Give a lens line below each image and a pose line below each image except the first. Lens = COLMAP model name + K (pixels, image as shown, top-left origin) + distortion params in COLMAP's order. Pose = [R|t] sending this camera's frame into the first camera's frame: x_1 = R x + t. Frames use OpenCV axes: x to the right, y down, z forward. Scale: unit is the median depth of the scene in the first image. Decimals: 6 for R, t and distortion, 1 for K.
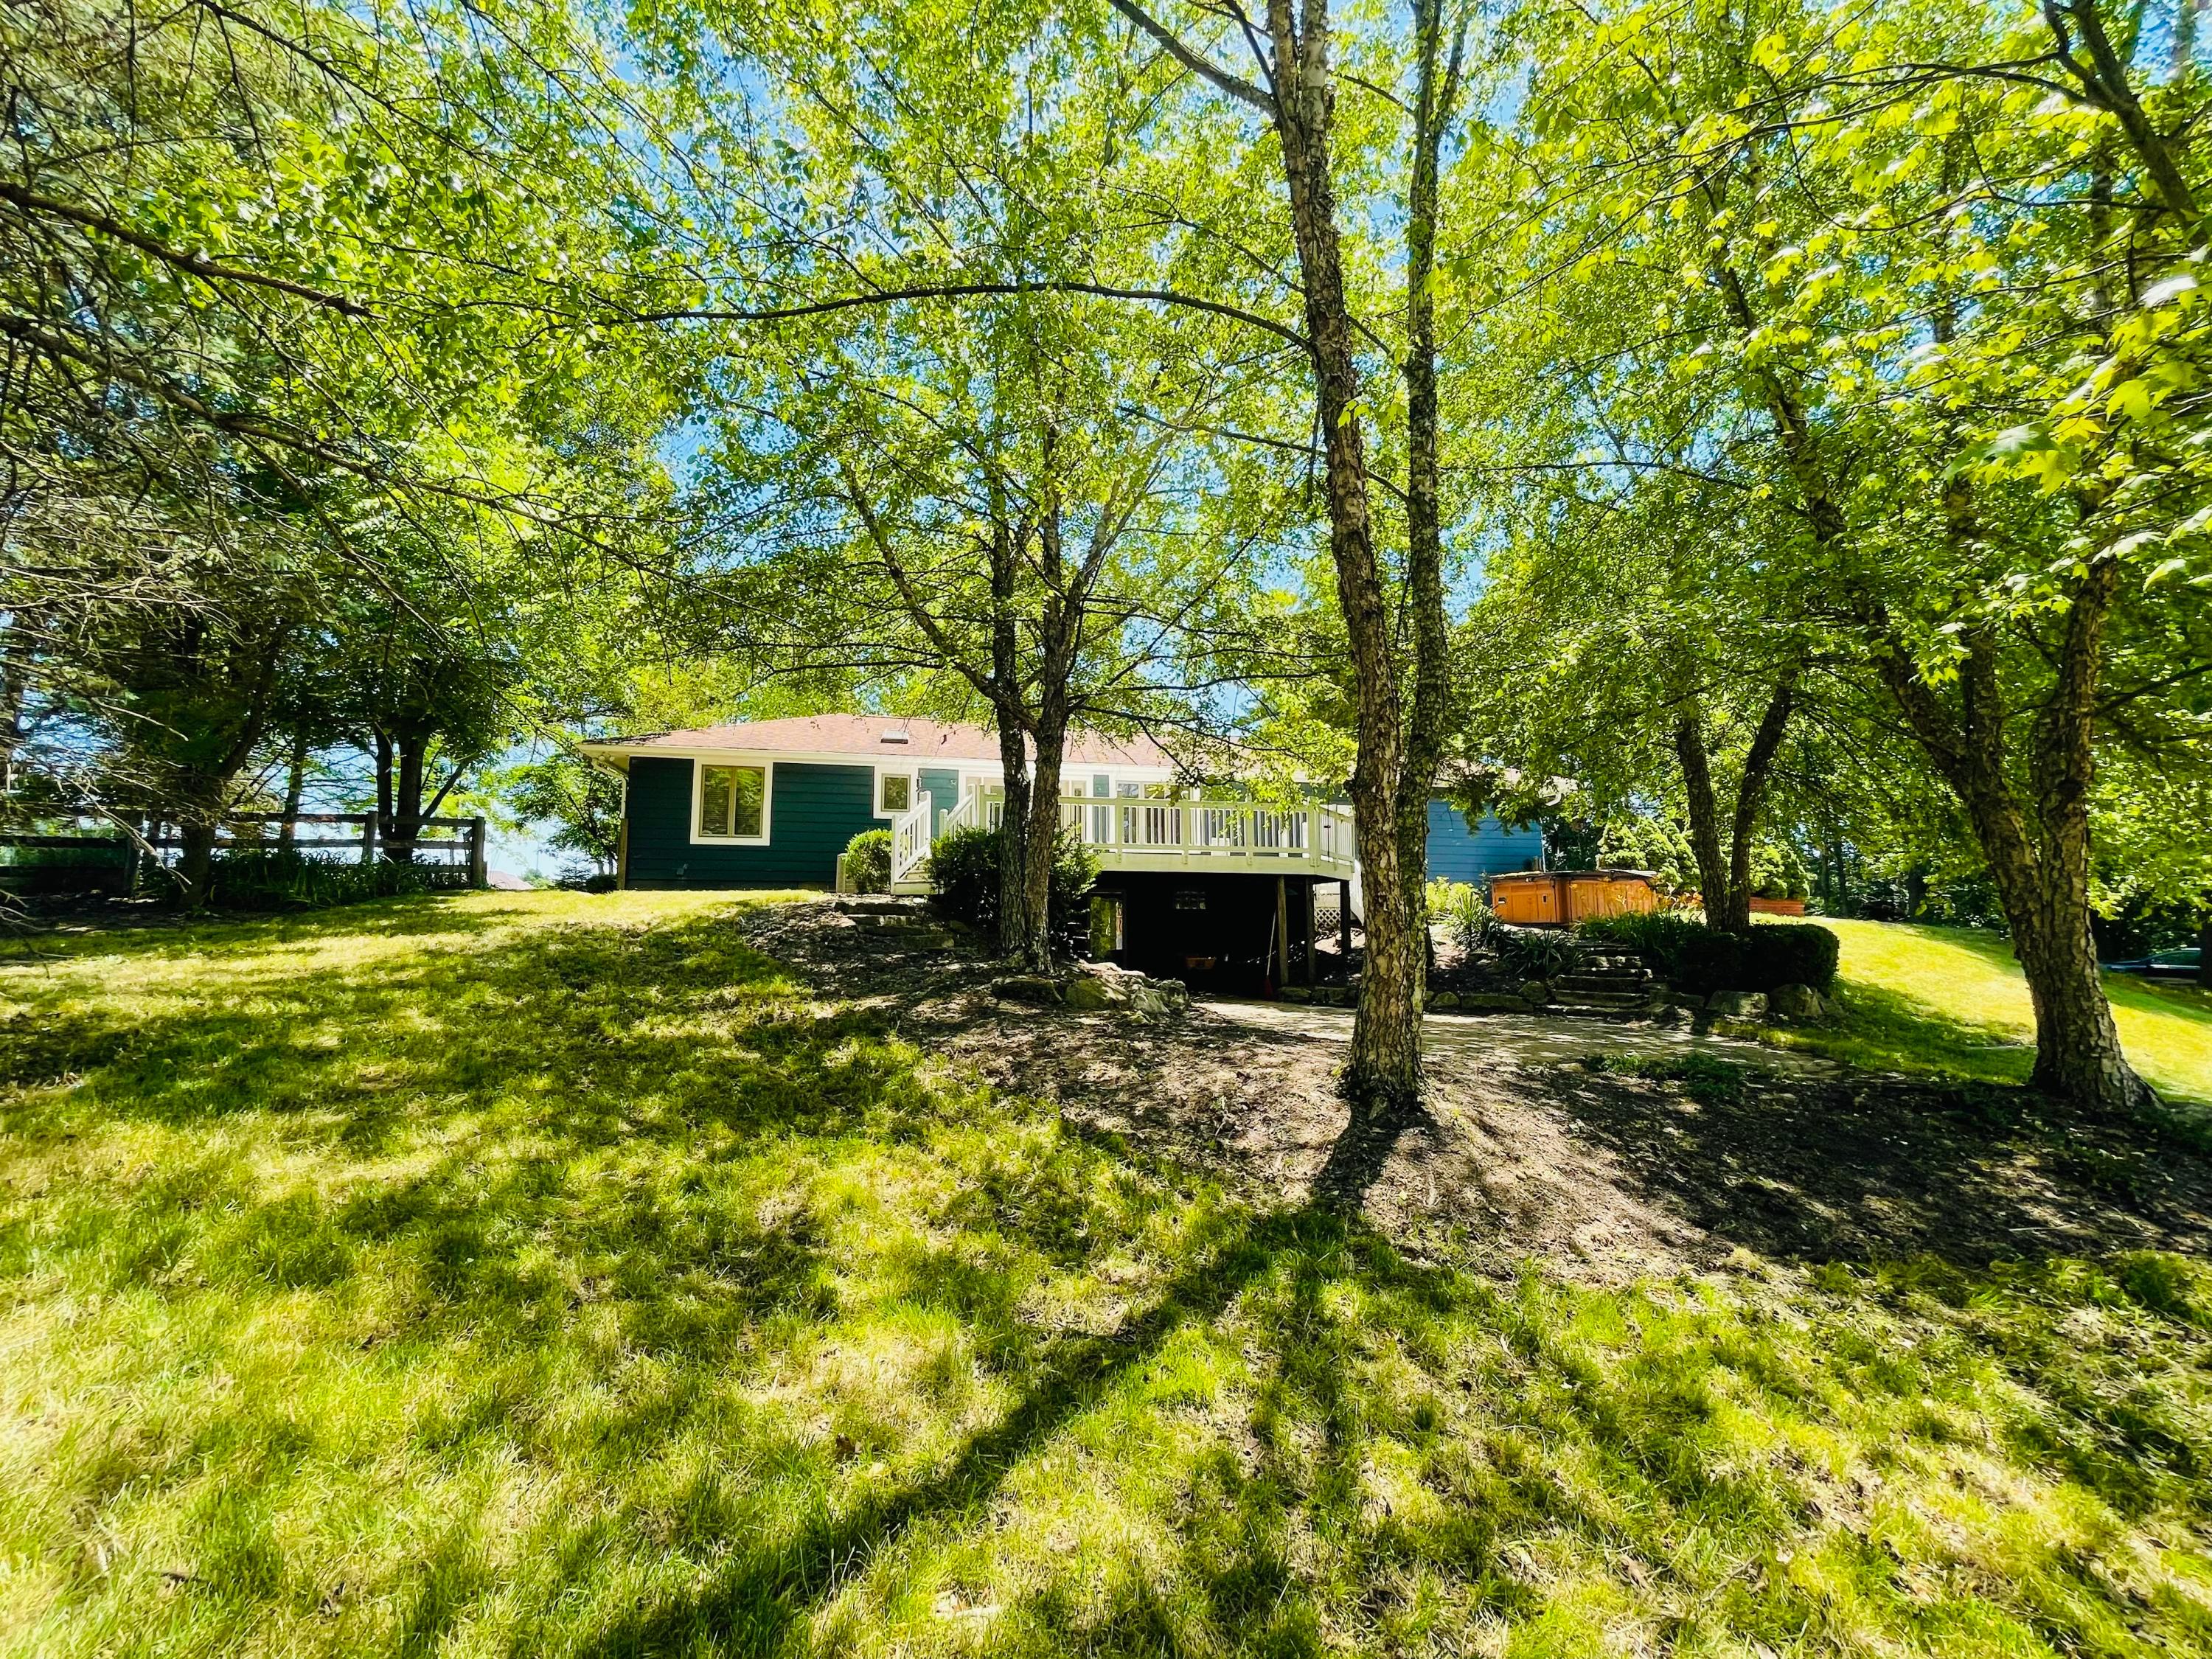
lens RADIAL K [[895.9, 0, 1106.0], [0, 895.9, 829.5], [0, 0, 1]] dist [-0.013181, -0.000060]
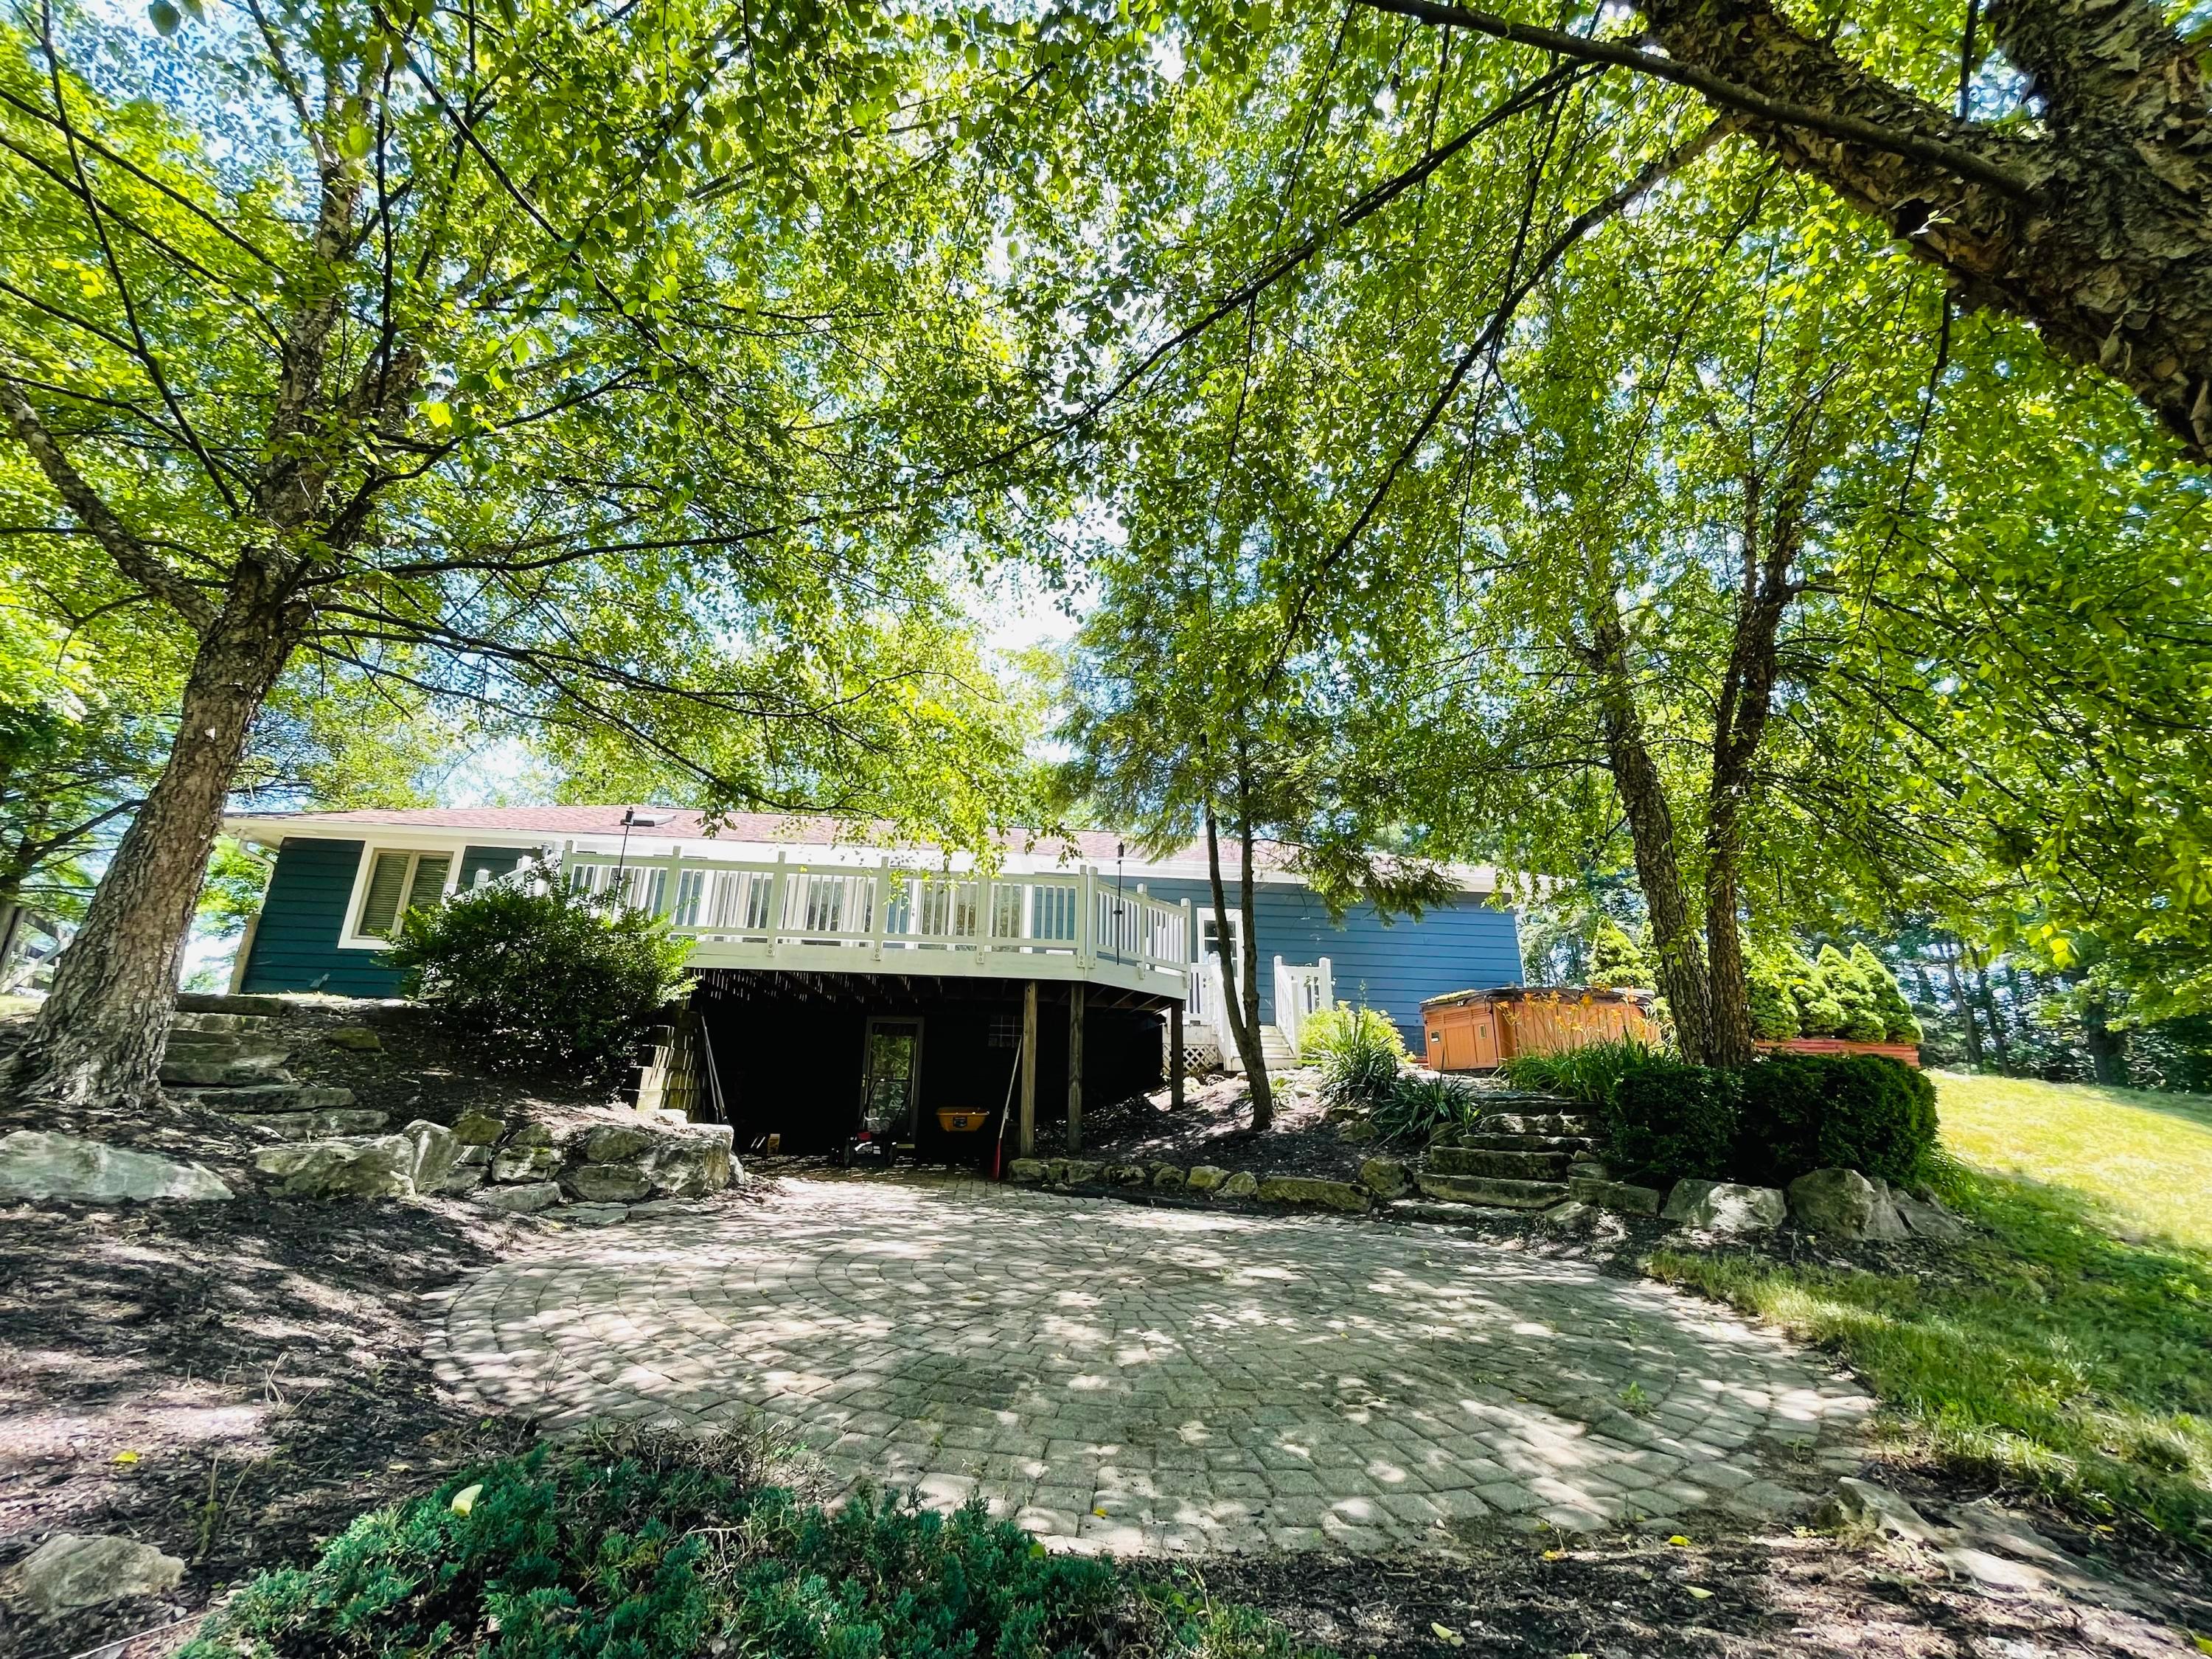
lens RADIAL K [[895.9, 0, 1106.0], [0, 895.9, 829.5], [0, 0, 1]] dist [-0.013181, -0.000060]
pose [[0.995411, -0.012486, -0.094877, 0.271817], [-0.005085, 0.983148, -0.182739, 0.051881], [0.095560, 0.182383, 0.978573, 0.284855]]
